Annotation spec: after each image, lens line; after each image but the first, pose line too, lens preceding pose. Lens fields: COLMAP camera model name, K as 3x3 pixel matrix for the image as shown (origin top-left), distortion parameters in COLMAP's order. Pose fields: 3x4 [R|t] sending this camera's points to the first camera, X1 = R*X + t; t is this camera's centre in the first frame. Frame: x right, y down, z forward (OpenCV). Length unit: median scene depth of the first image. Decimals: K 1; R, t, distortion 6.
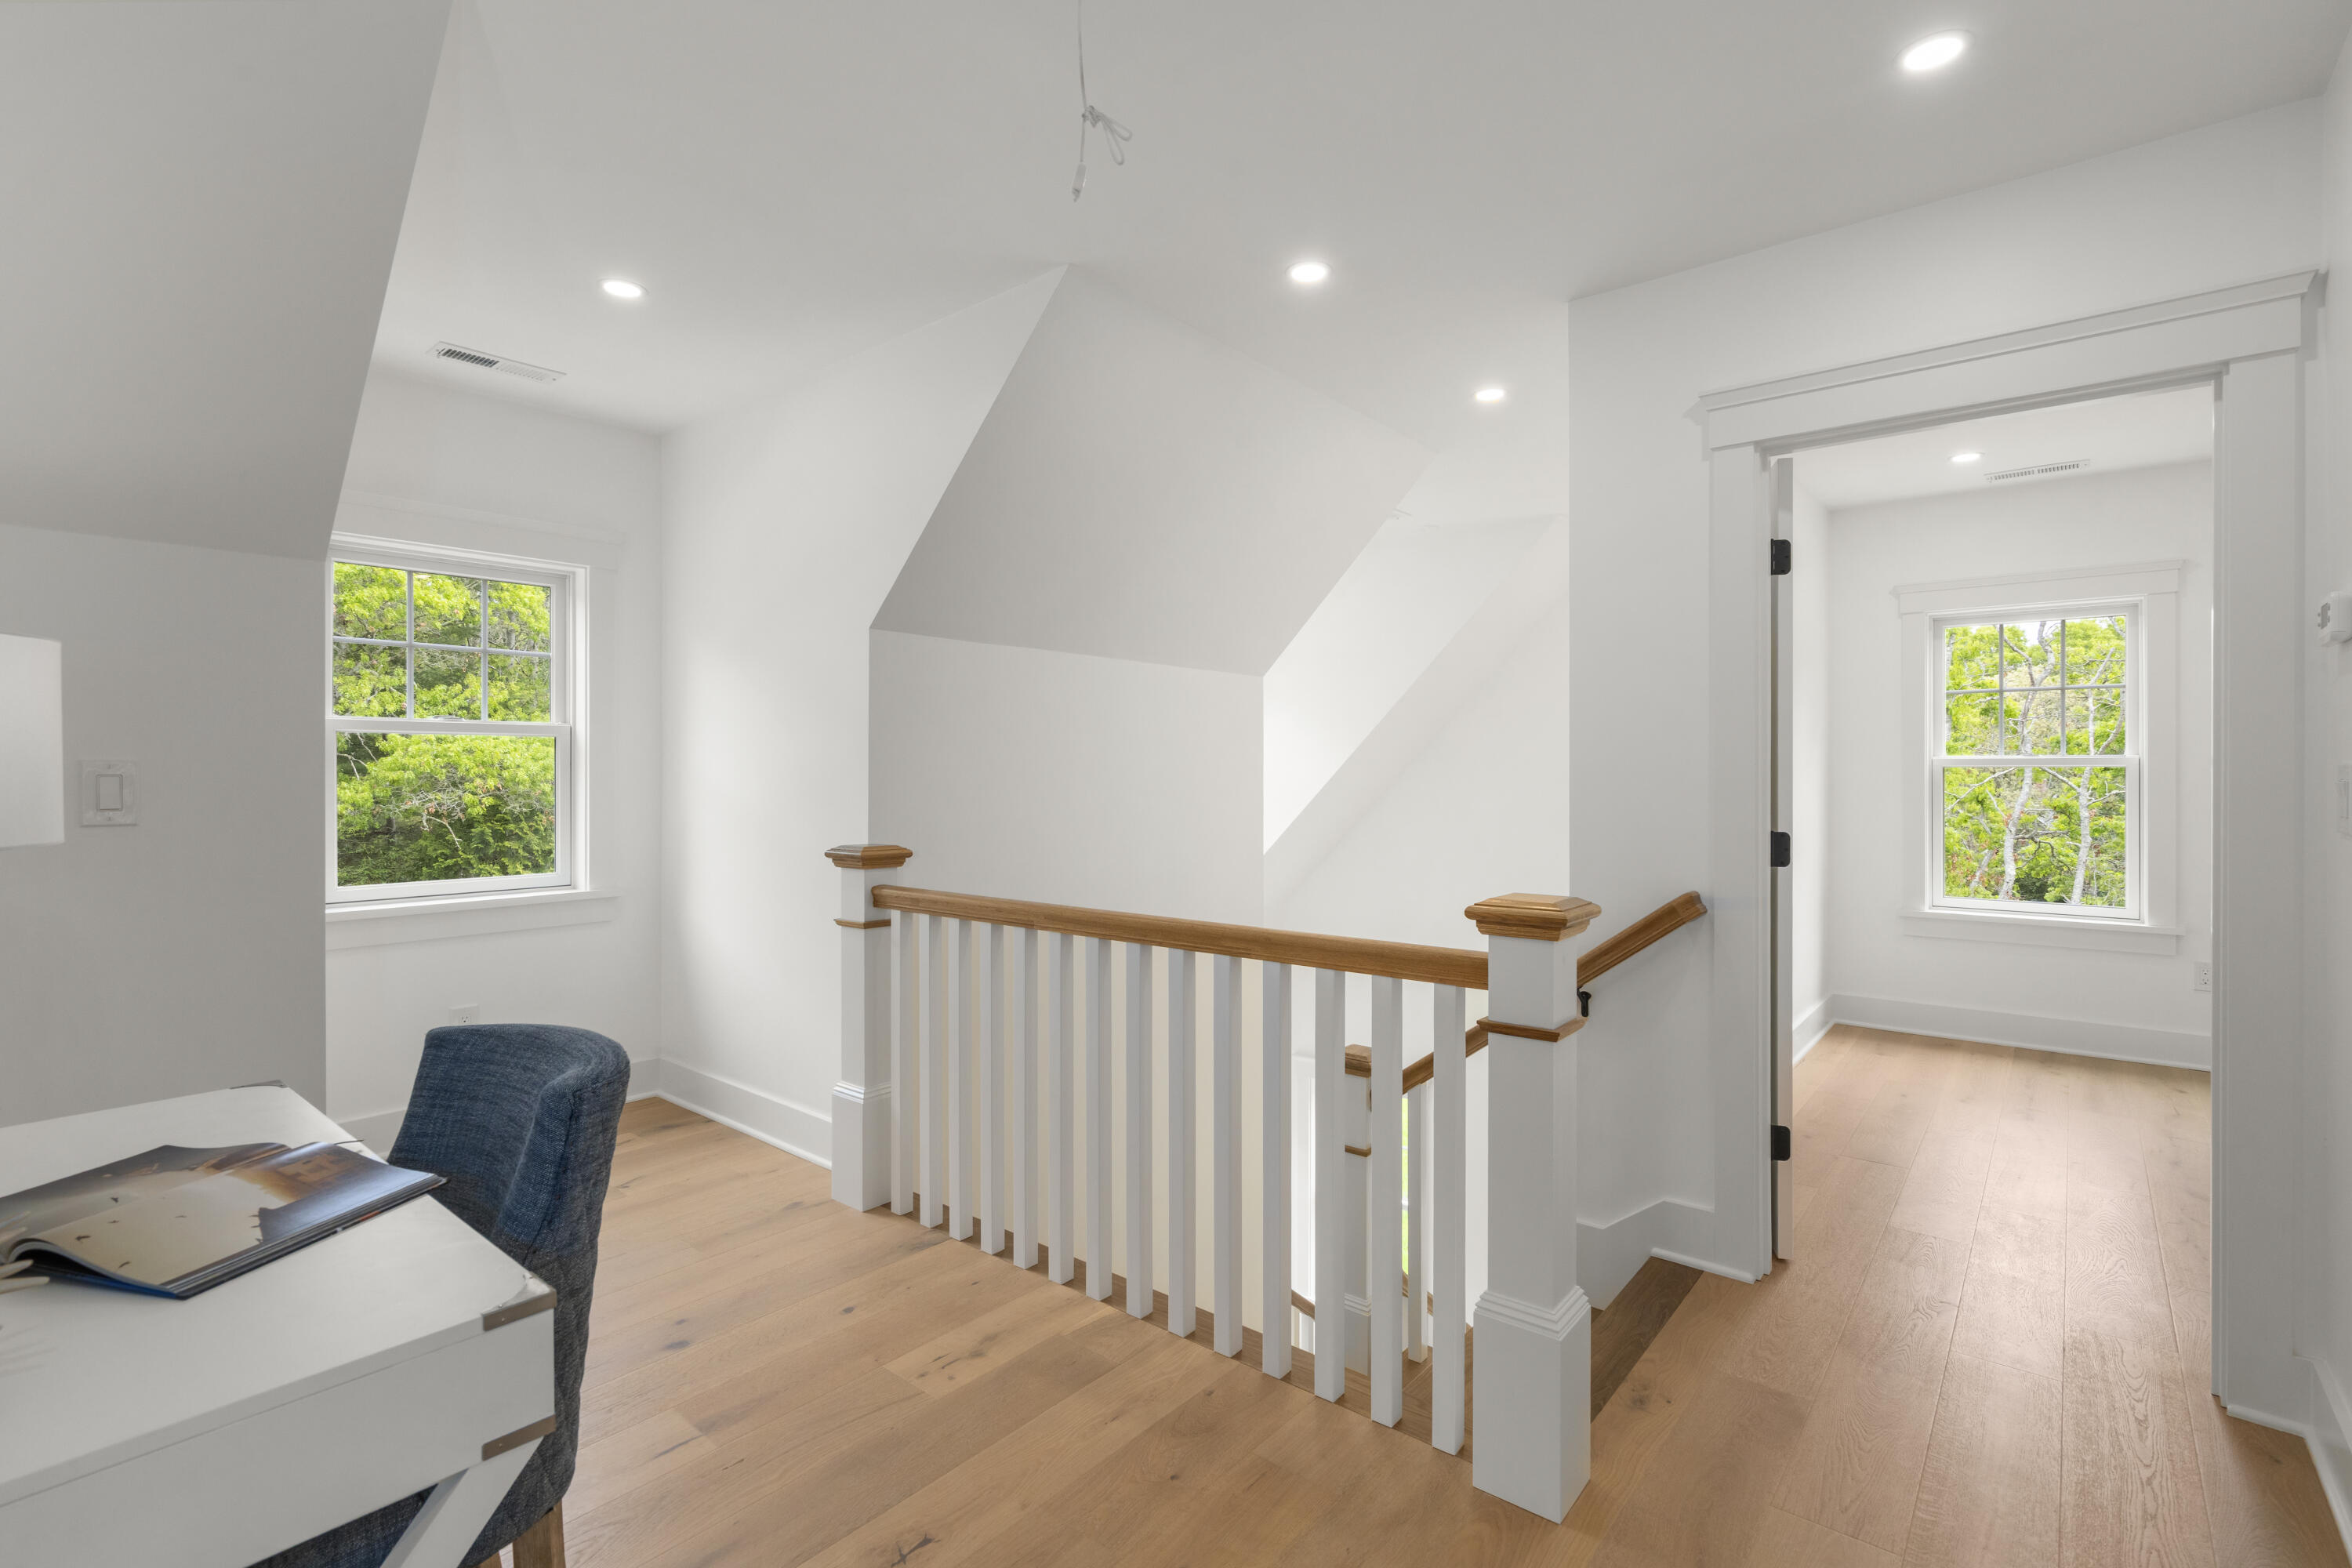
lens RADIAL K [[1088.5, 0, 1176.0], [0, 1088.5, 784.0], [0, 0, 1]] dist [-0.001476, -0.000069]
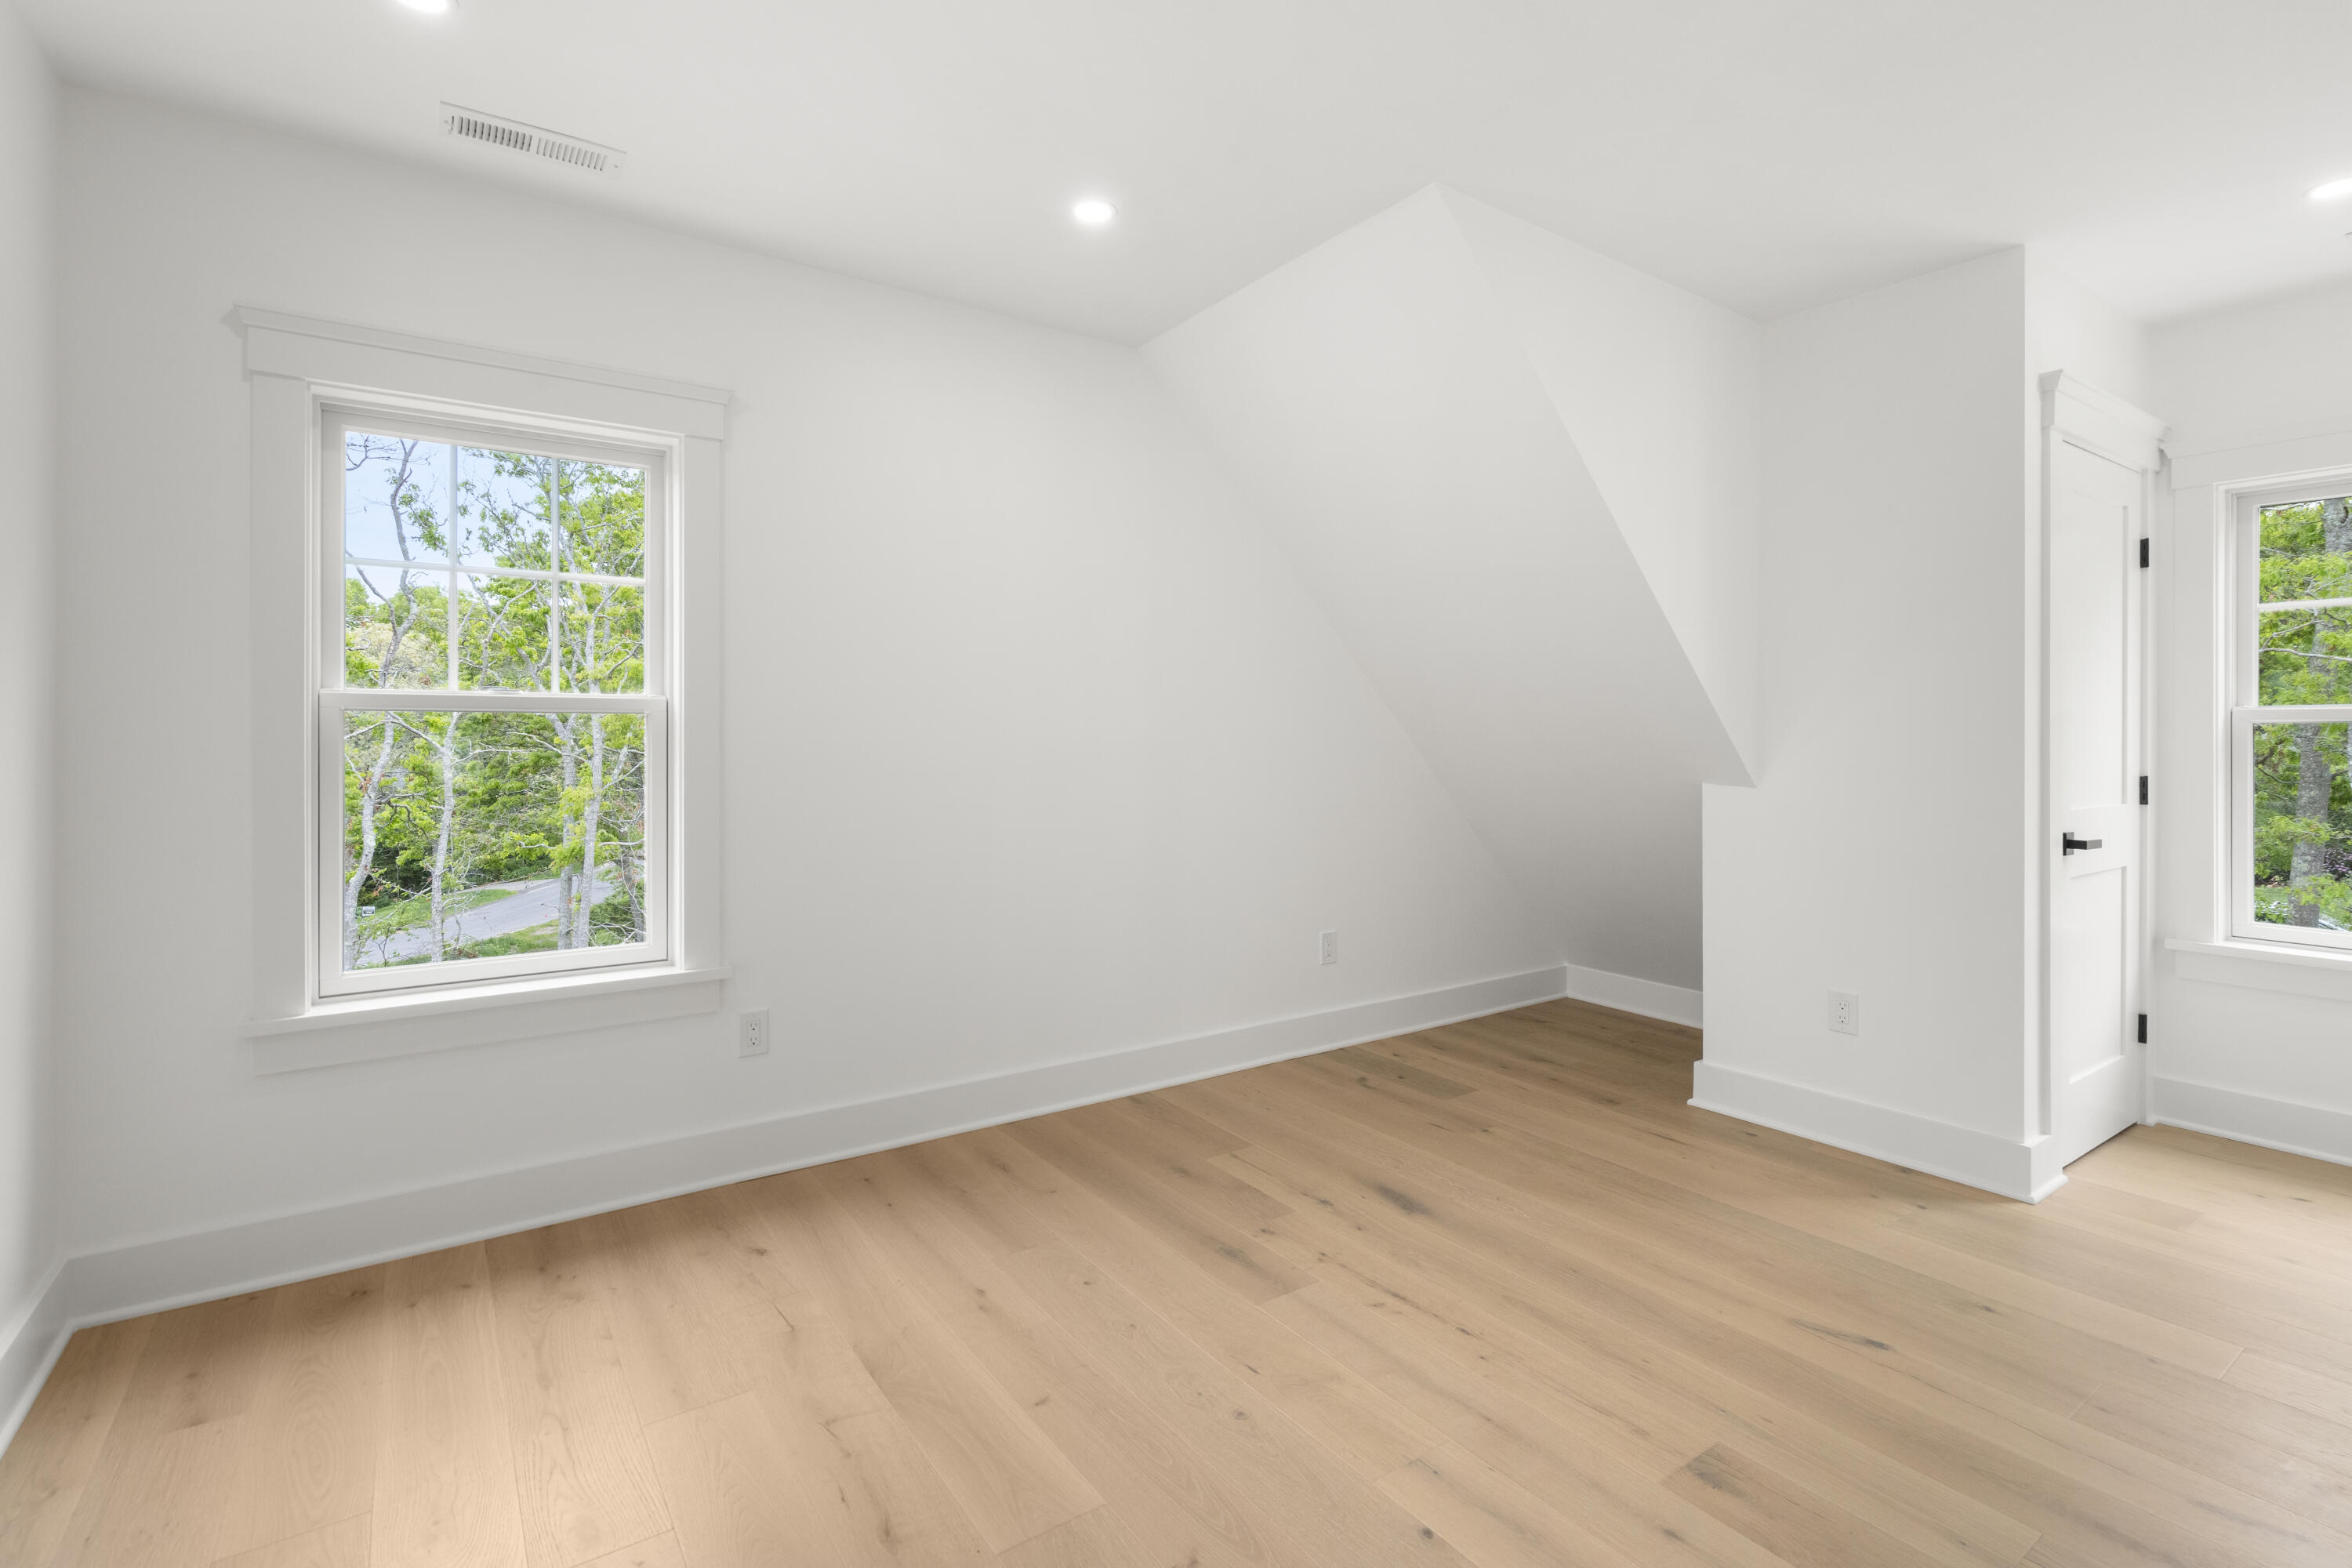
lens RADIAL K [[1092.2, 0, 1173.1], [0, 1092.2, 733.1], [0, 0, 1]] dist [-0.010152, 0.000164]
pose [[0.263369, 0.003044, 0.964690, 0.101748], [0.006202, 0.999969, -0.004849, -0.000005], [-0.964675, 0.007261, 0.263342, 0.155894]]
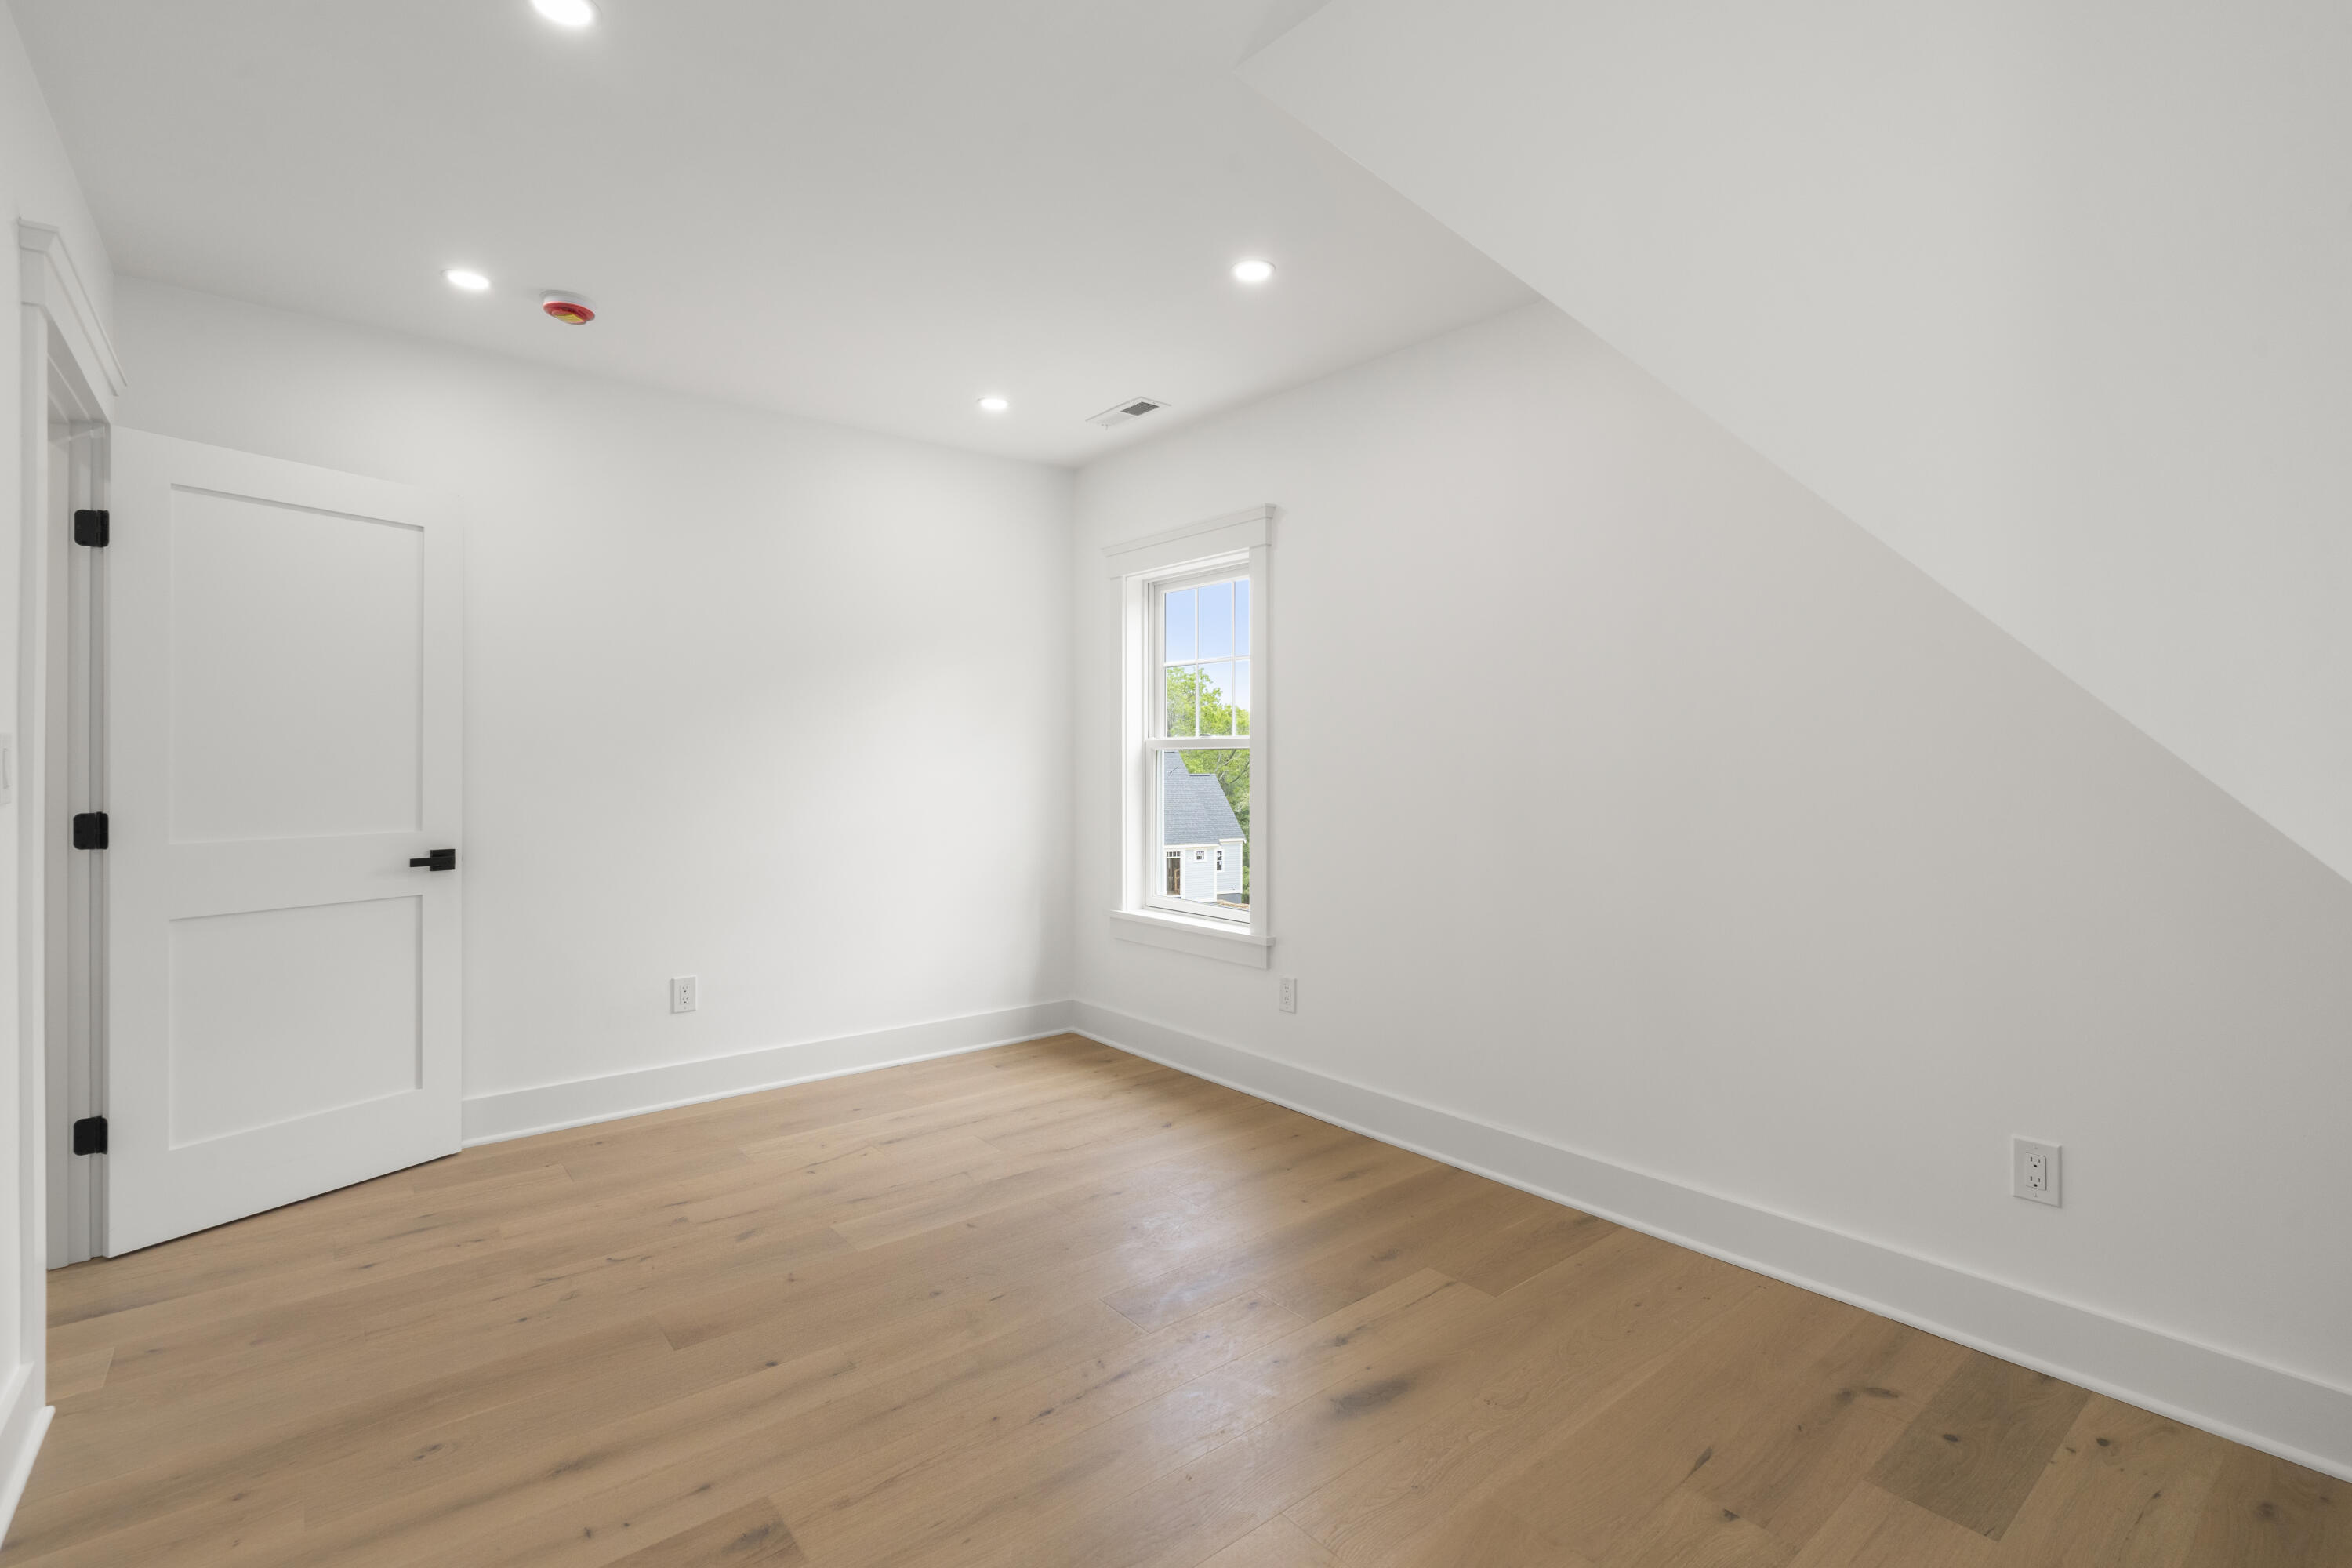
lens RADIAL K [[1080.5, 0, 1184.4], [0, 1080.5, 765.9], [0, 0, 1]] dist [0.001219, 0.000323]
pose [[0.981764, 0.000459, -0.190105, 0.278272], [-0.000632, 0.999999, -0.000850, -0.000550], [0.190104, 0.000955, 0.981763, 0.039728]]
